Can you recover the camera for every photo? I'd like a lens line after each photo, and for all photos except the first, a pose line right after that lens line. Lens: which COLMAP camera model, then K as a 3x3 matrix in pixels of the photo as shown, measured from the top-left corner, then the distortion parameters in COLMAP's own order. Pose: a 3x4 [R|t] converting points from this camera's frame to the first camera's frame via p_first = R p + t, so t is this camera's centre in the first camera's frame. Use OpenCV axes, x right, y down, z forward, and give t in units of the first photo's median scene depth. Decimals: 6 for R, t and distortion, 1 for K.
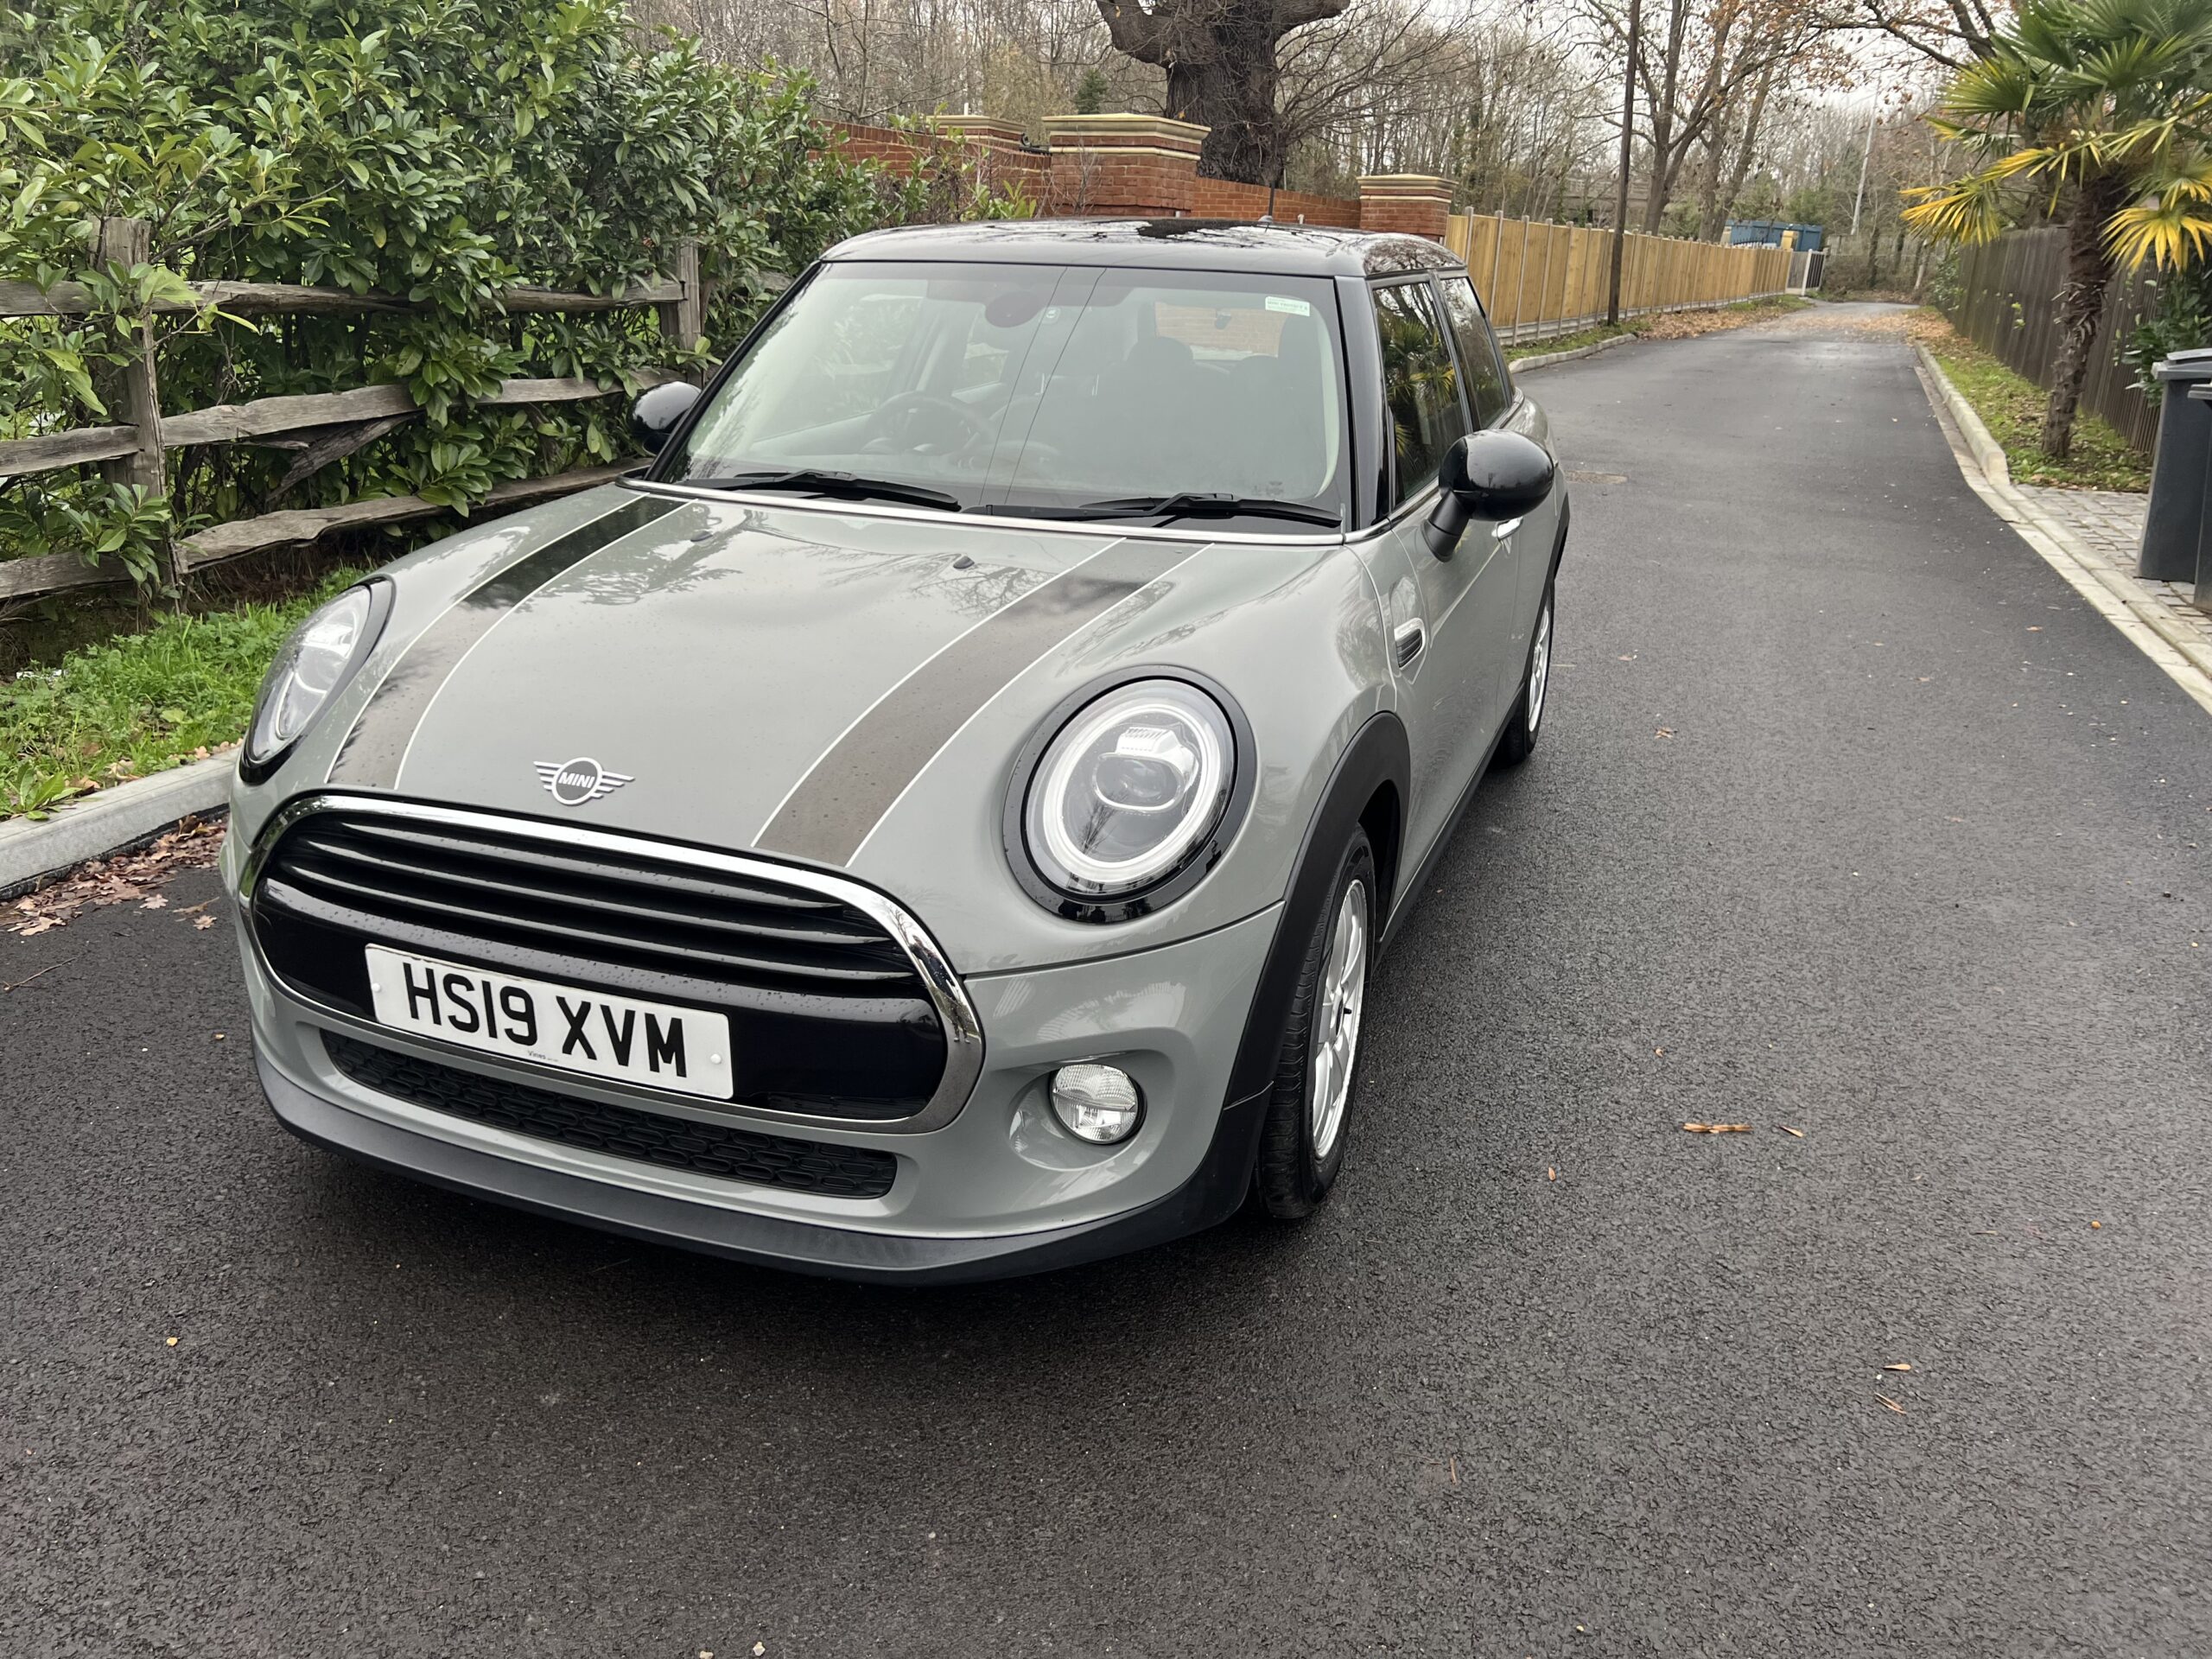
lens RADIAL K [[1637.7, 0, 1106.0], [0, 1637.7, 829.5], [0, 0, 1]] dist [0.010377, -0.002343]
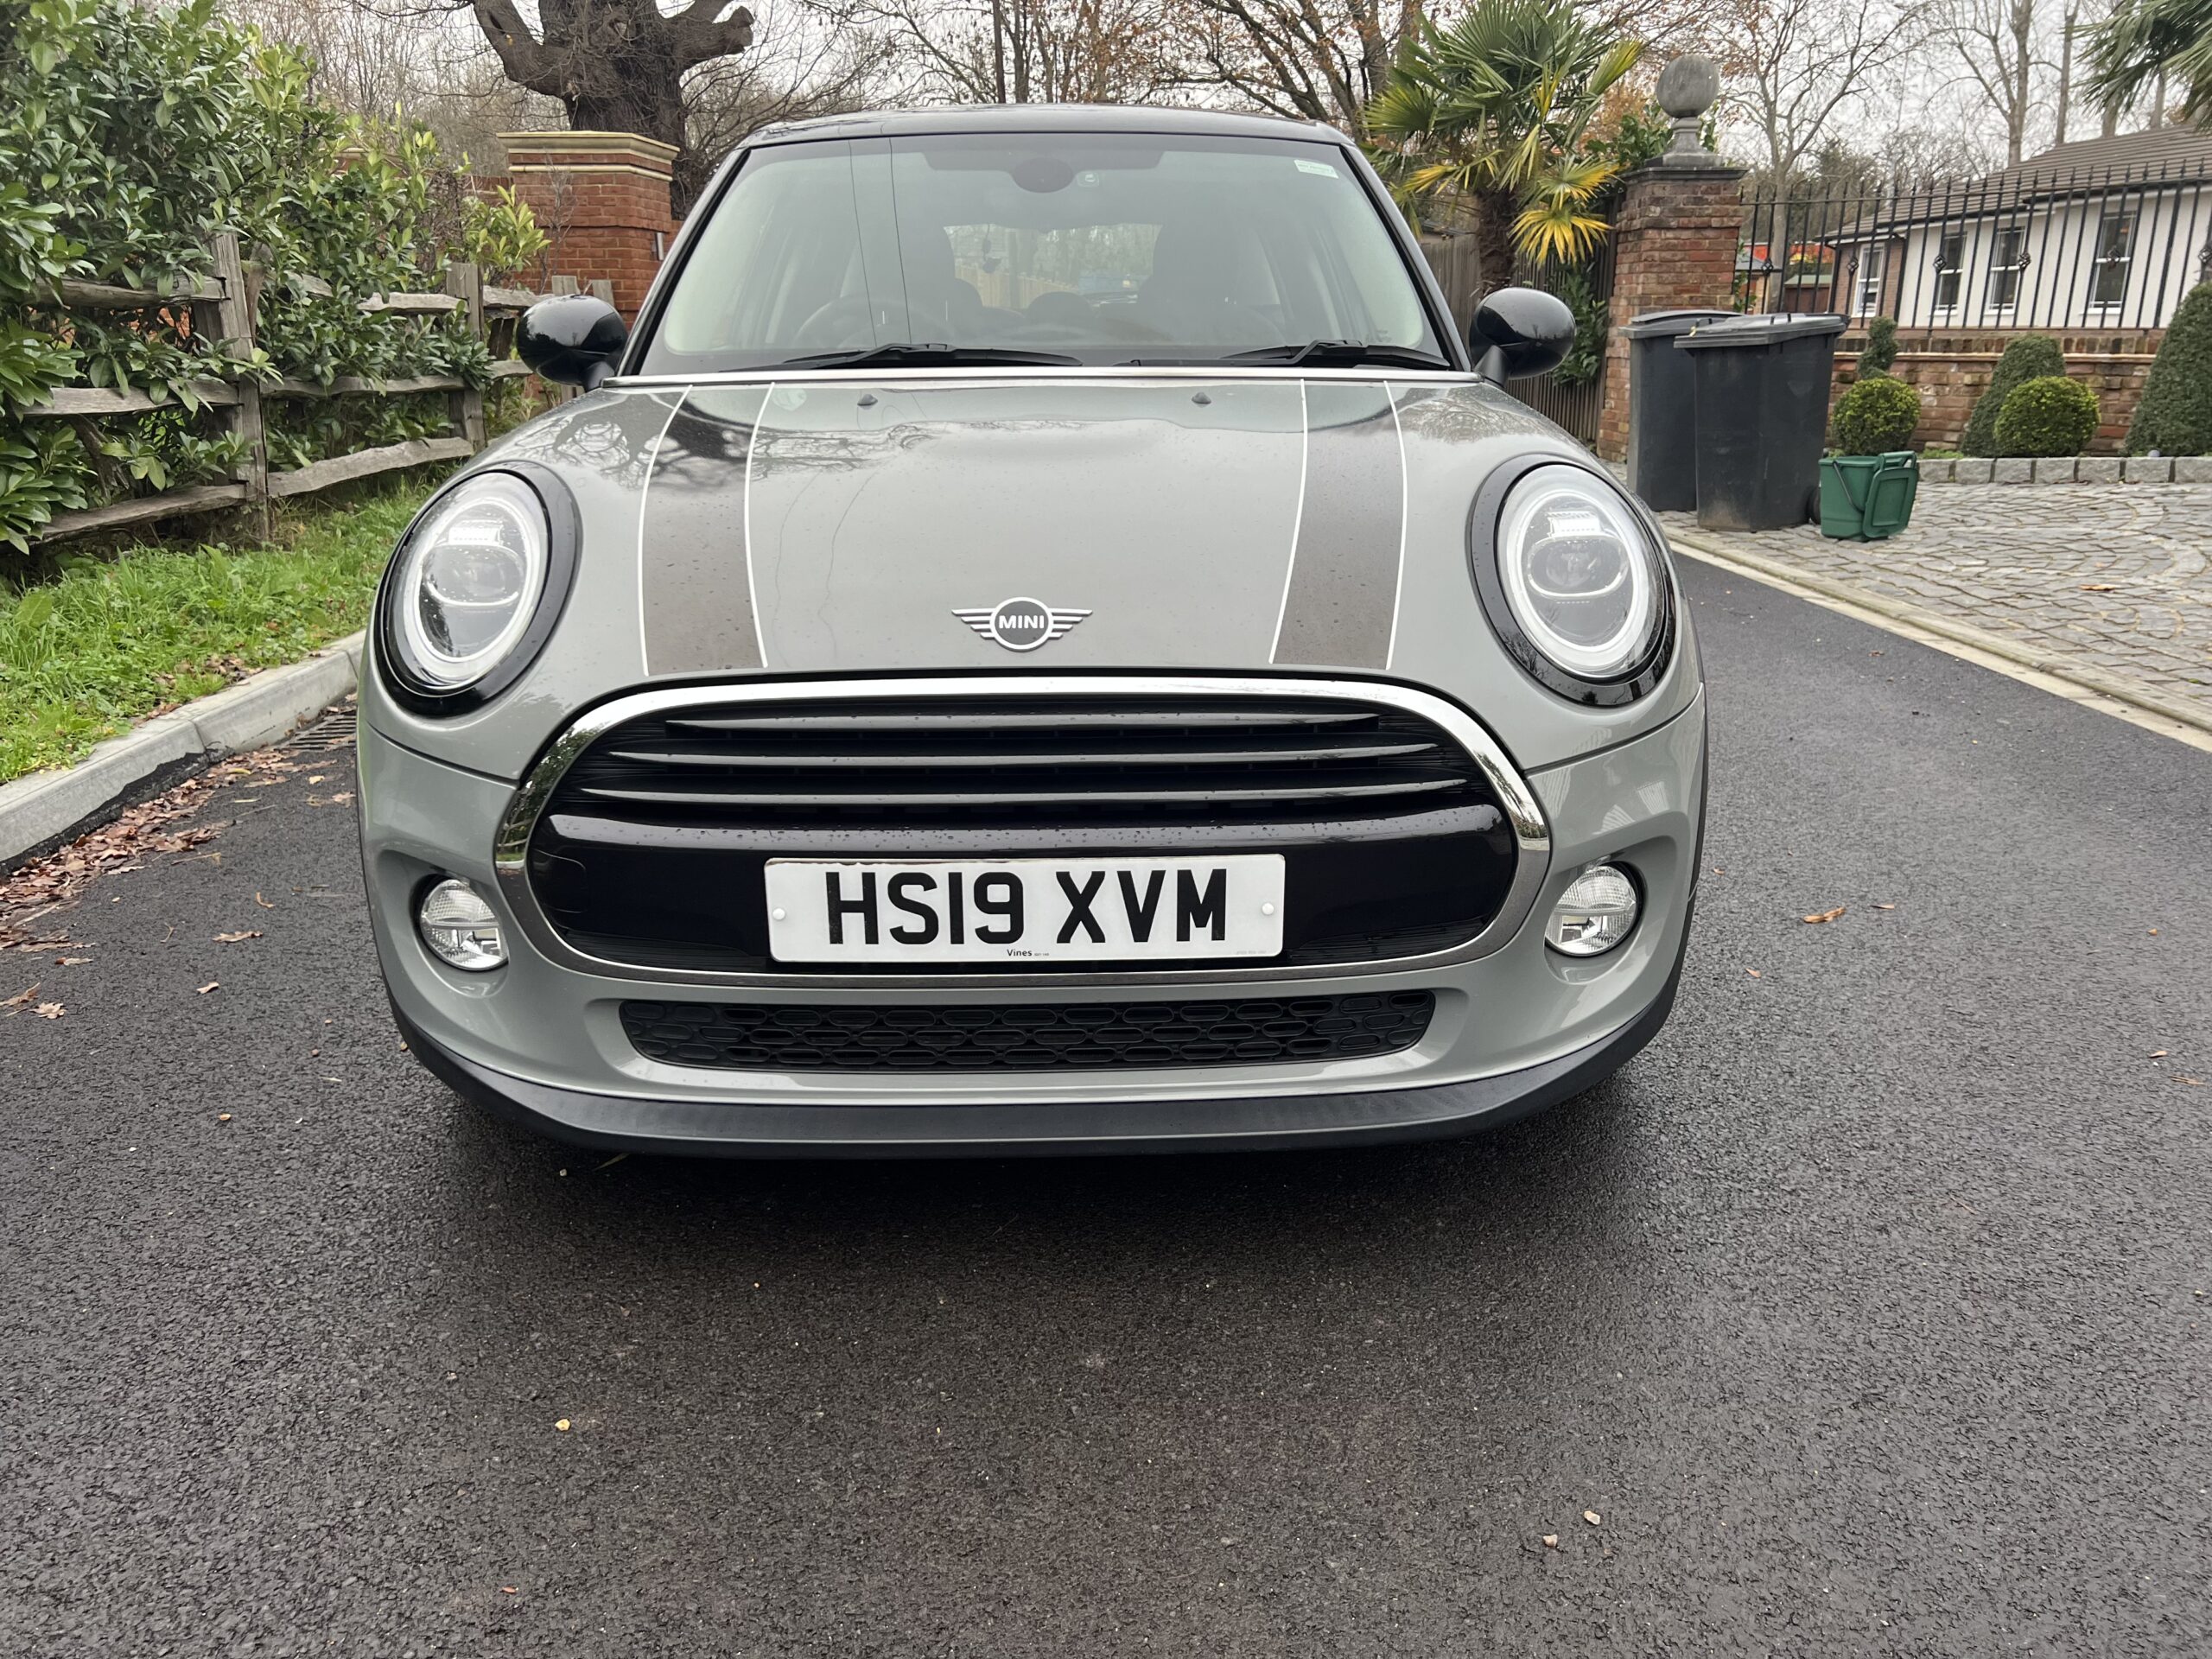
lens RADIAL K [[1613.7, 0, 1106.0], [0, 1613.7, 829.5], [0, 0, 1]] dist [0.085391, -0.100733]
pose [[0.933886, -0.137130, 0.330231, -0.567462], [0.146746, 0.989165, -0.004238, 0.084842], [-0.326072, 0.052418, 0.943890, 0.203672]]
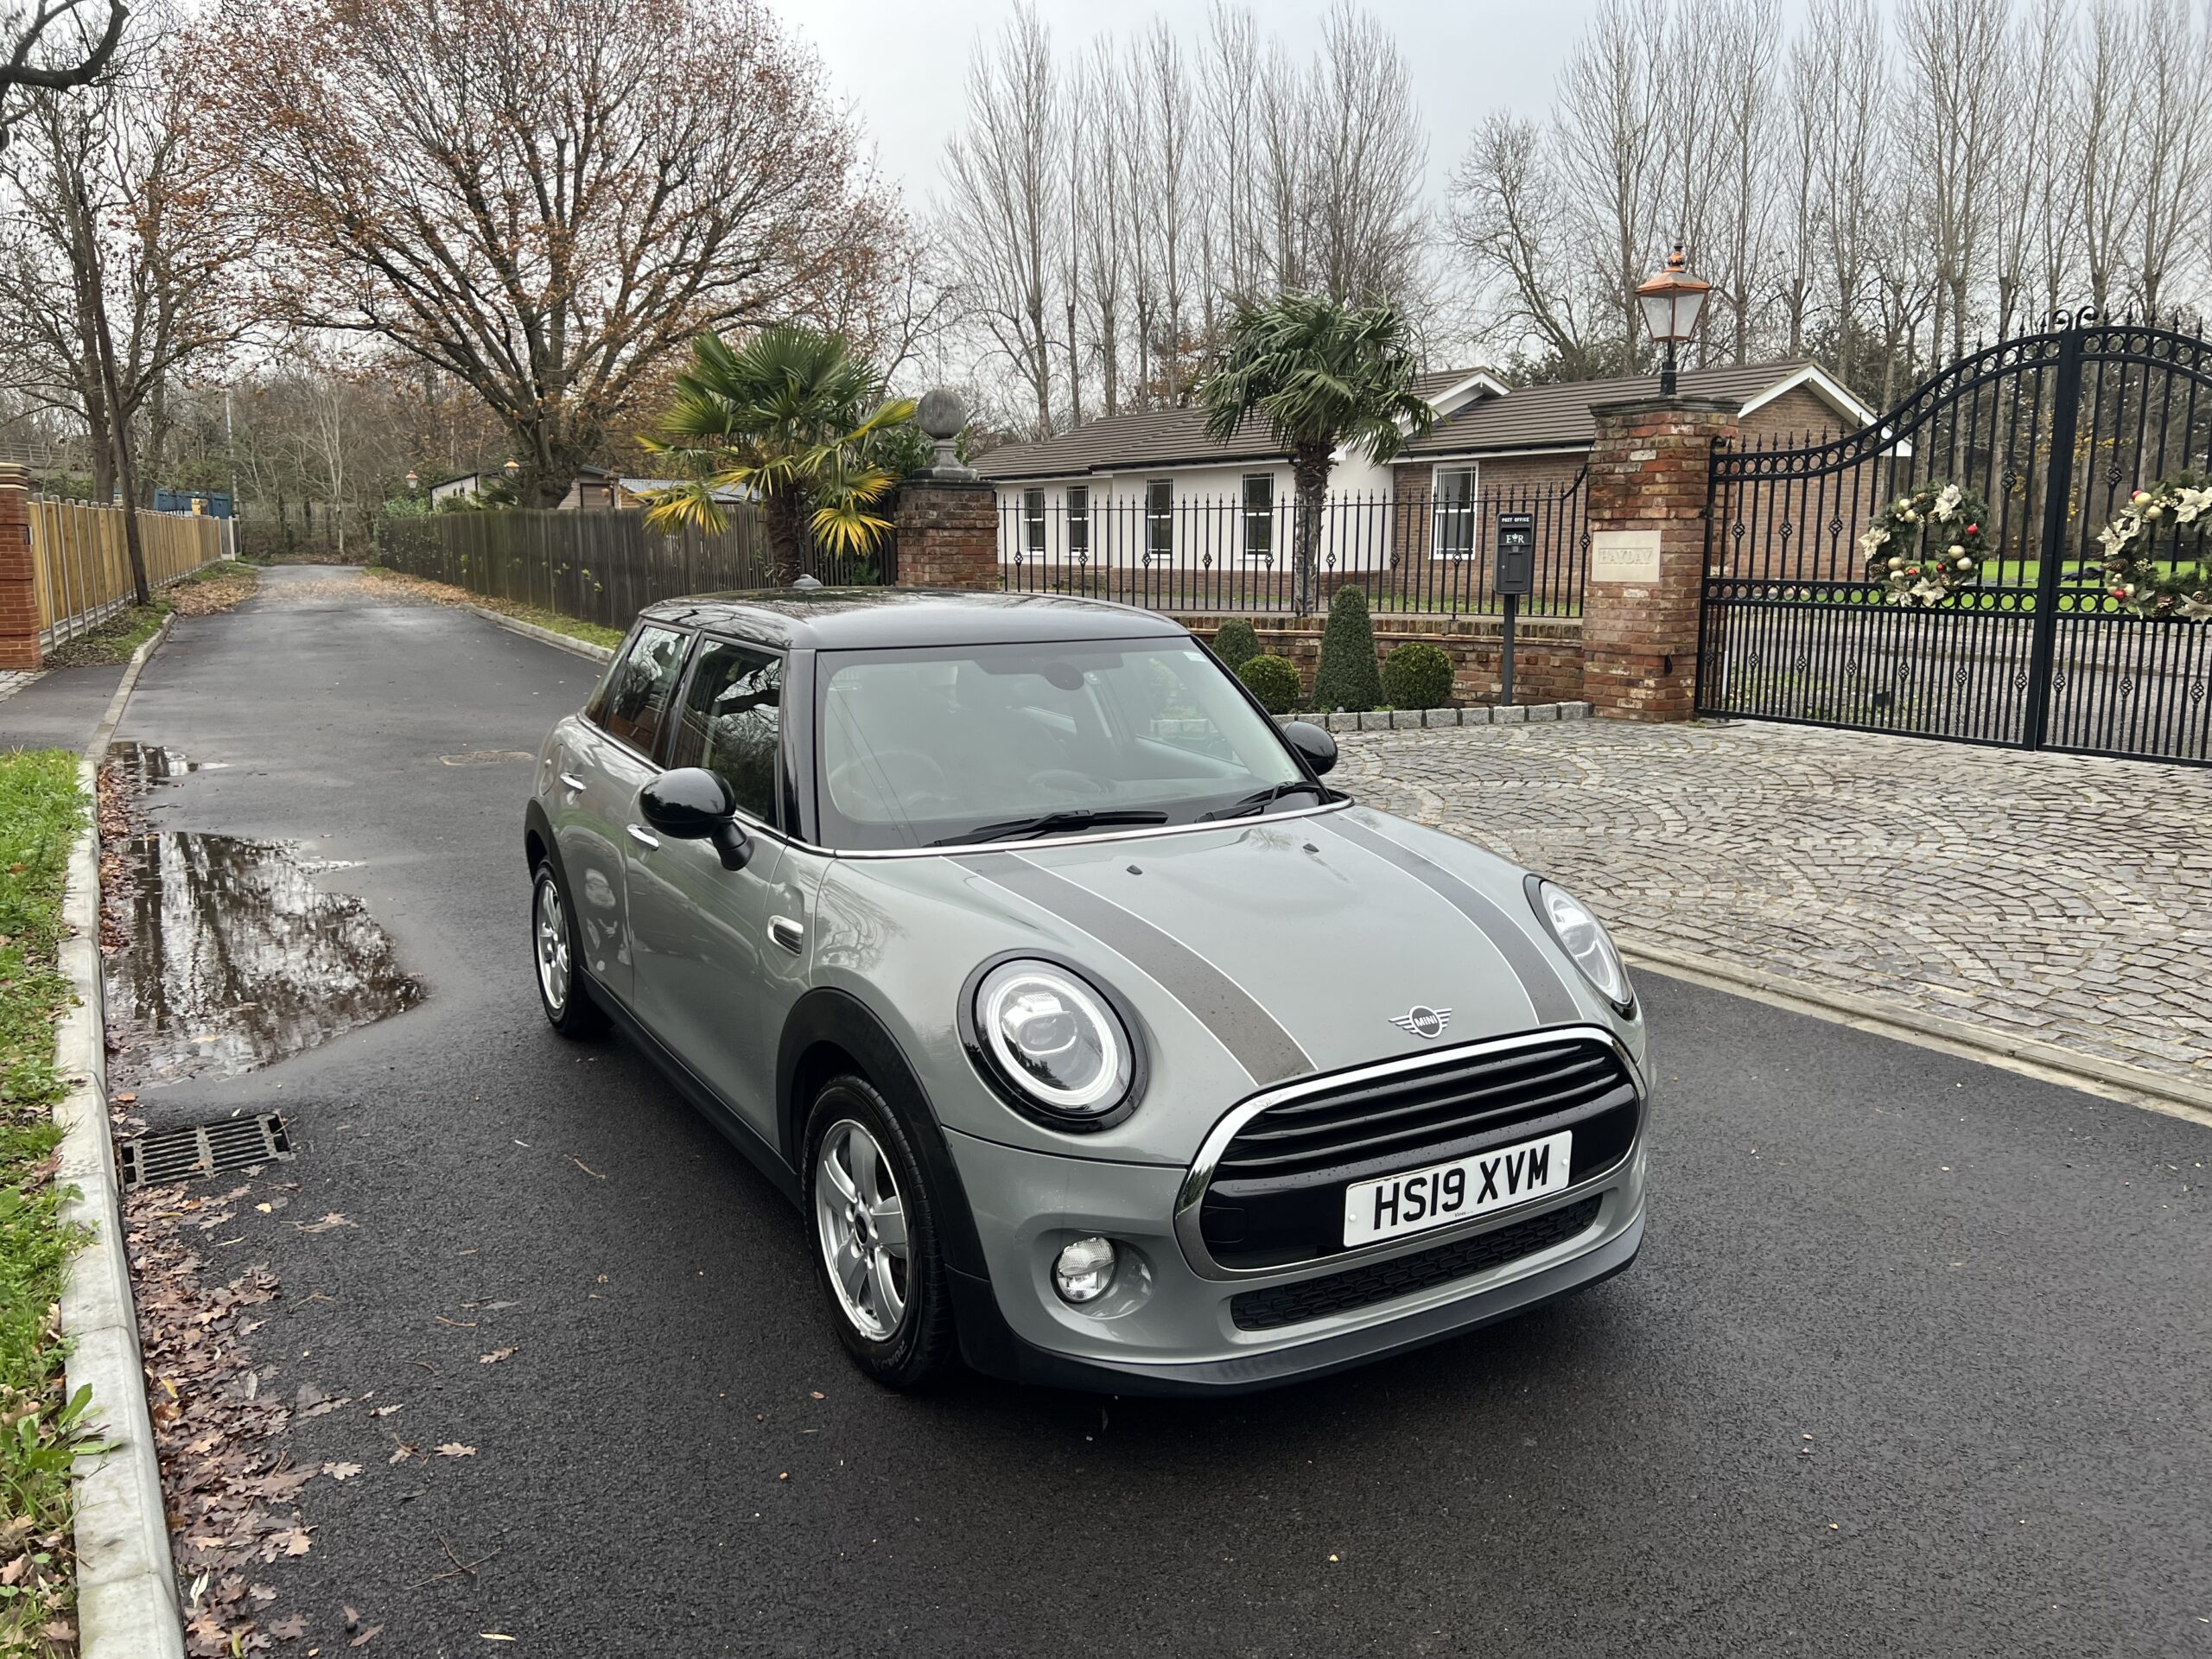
lens RADIAL K [[1637.7, 0, 1106.0], [0, 1637.7, 829.5], [0, 0, 1]] dist [0.010377, -0.002343]
pose [[0.635462, -0.161599, 0.755032, -1.566470], [0.271630, 0.962134, -0.022689, -0.236798], [-0.722776, 0.219507, 0.655295, 0.210433]]
